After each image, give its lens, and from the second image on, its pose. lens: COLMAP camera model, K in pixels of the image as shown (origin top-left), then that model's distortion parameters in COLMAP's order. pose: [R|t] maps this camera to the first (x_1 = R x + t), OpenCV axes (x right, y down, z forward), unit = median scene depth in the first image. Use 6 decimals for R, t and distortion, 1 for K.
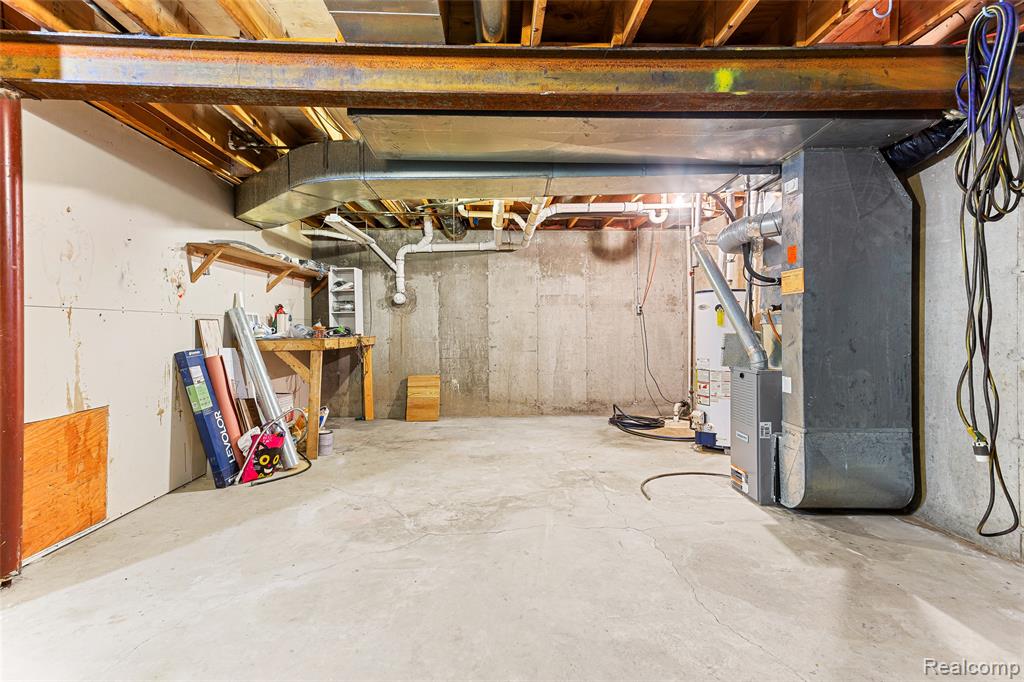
lens RADIAL K [[503.6, 0, 515.2], [0, 503.6, 322.4], [0, 0, 1]] dist [0.024508, 0.008169]
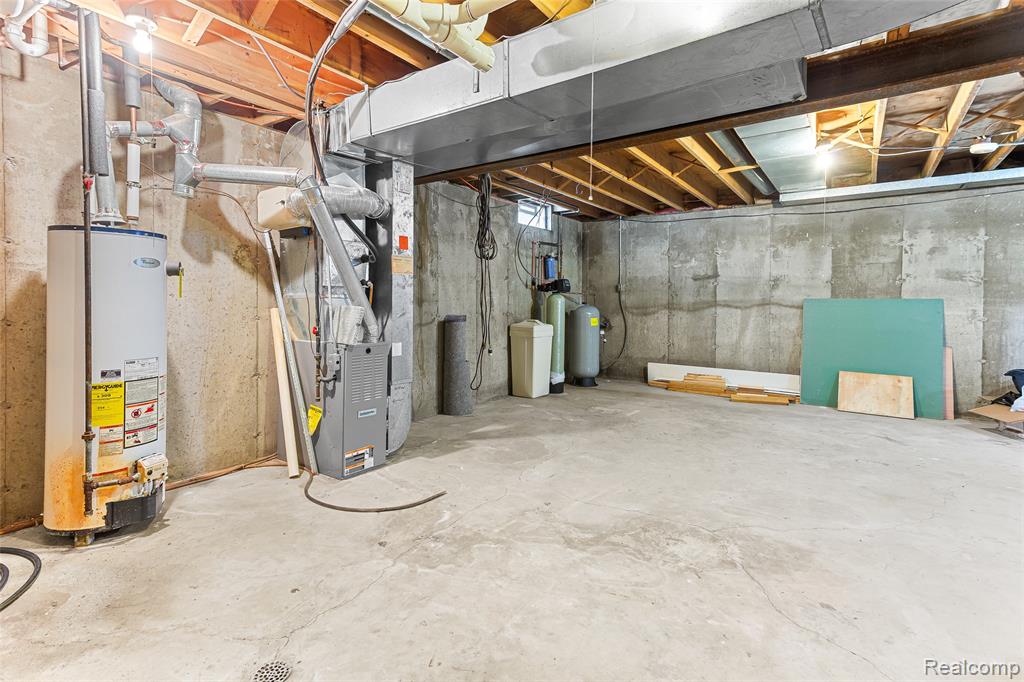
lens RADIAL K [[503.6, 0, 510.1], [0, 503.6, 301.7], [0, 0, 1]] dist [0.024508, 0.008169]
pose [[-0.801698, -0.000698, 0.597729, -0.308097], [-0.008523, 0.999911, -0.010264, 0.016351], [-0.597669, -0.013323, -0.801632, 1.409792]]
